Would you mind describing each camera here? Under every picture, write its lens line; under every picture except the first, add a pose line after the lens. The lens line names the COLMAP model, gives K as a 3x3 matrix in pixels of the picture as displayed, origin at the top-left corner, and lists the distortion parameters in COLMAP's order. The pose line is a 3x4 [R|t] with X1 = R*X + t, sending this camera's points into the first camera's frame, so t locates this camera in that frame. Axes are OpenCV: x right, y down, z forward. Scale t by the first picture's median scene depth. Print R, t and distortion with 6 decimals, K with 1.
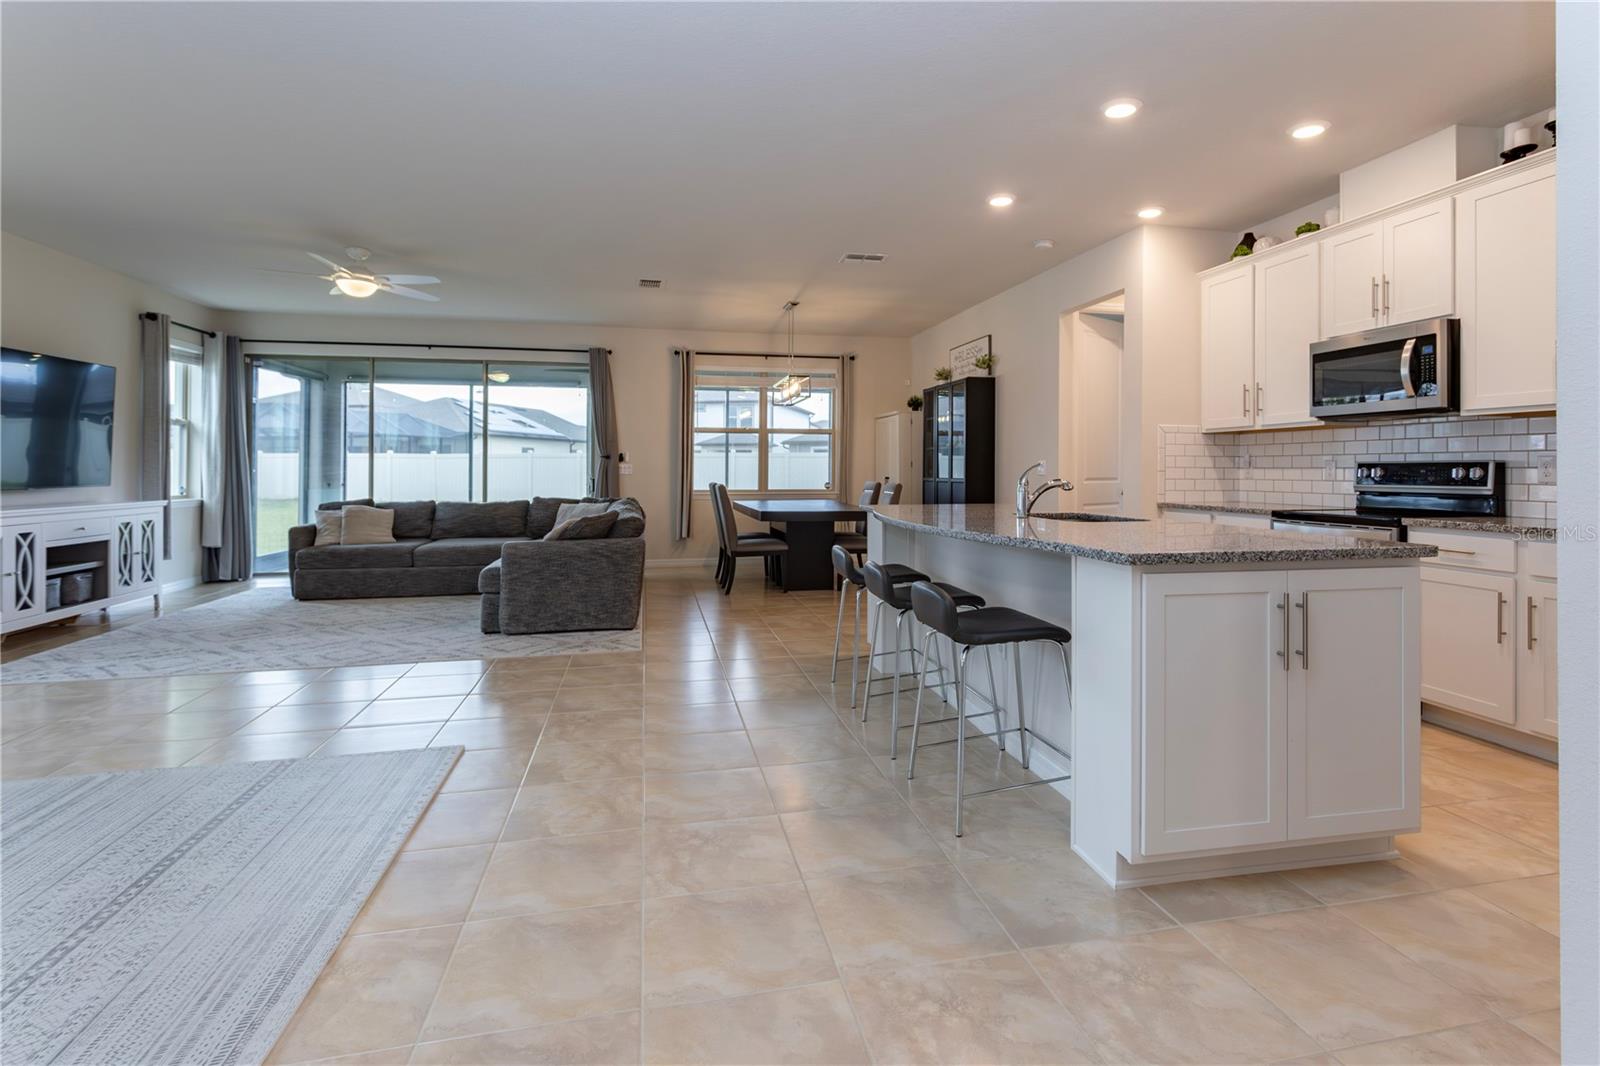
lens RADIAL K [[791.7, 0, 822.2], [0, 791.7, 500.8], [0, 0, 1]] dist [0.003393, 0.000409]
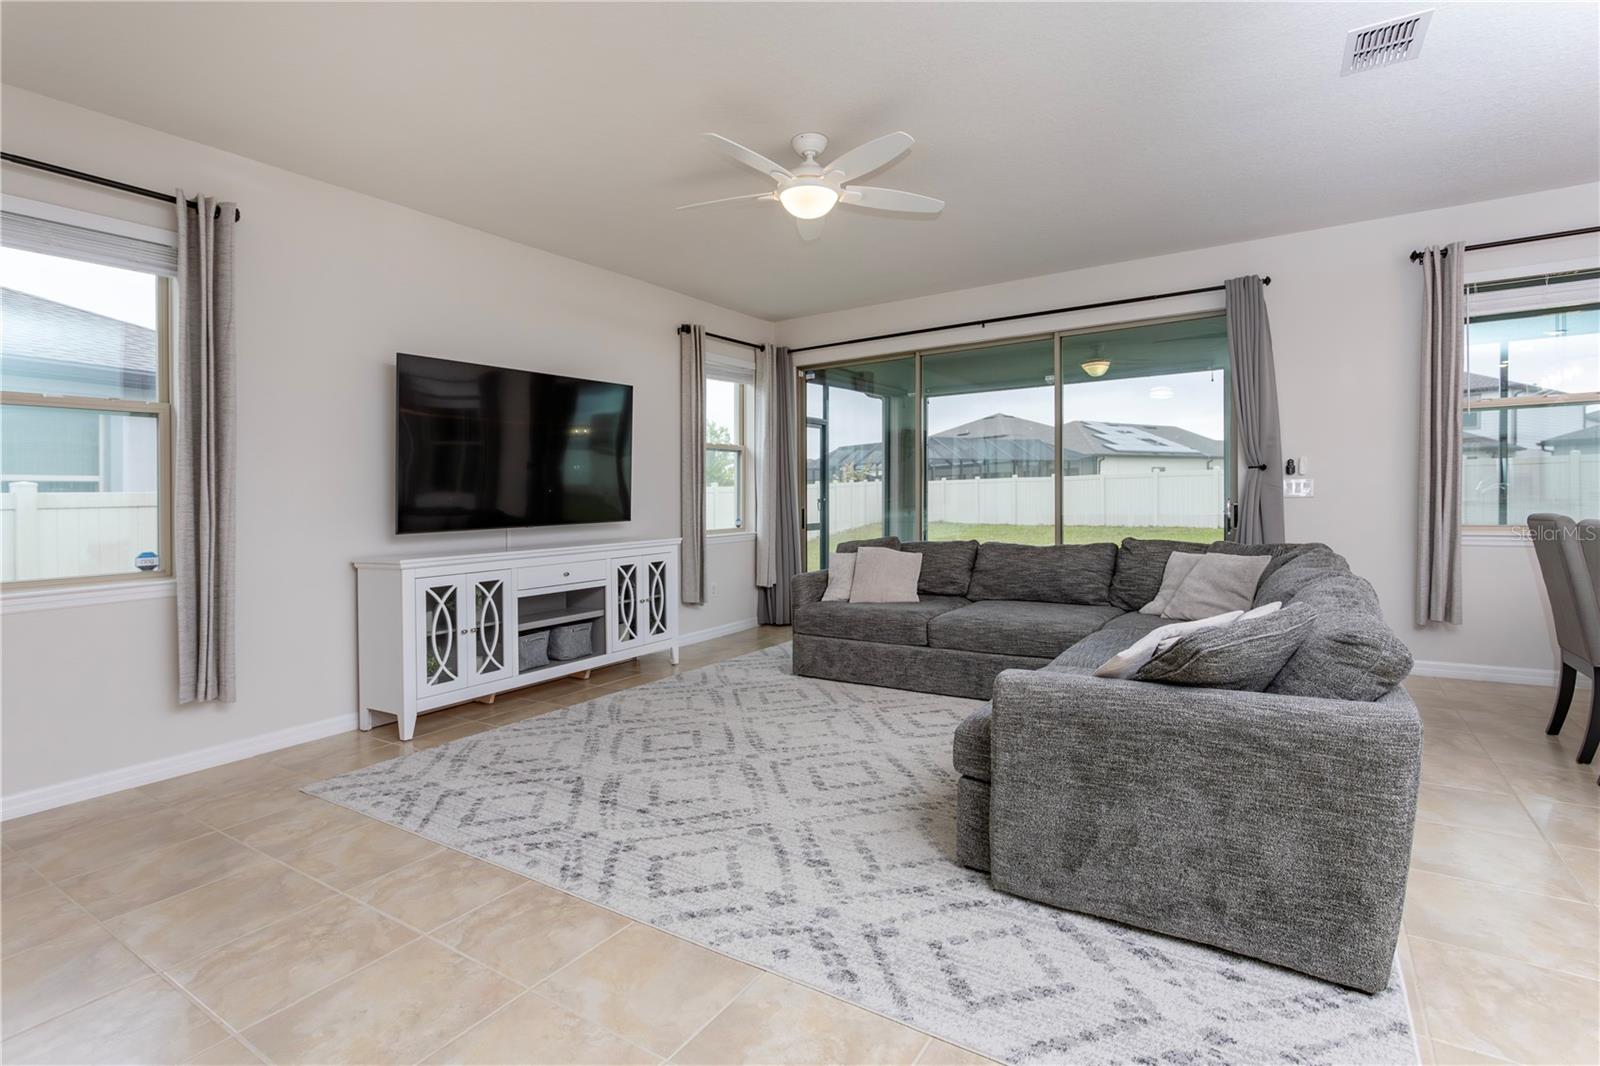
lens RADIAL K [[772.8, 0, 799.3], [0, 772.8, 507.0], [0, 0, 1]] dist [-0.001244, 0.000323]
pose [[0.699380, -0.006931, -0.714717, -0.141233], [-0.006747, 0.999844, -0.016298, -0.019873], [0.714719, 0.016221, 0.699224, 0.491231]]
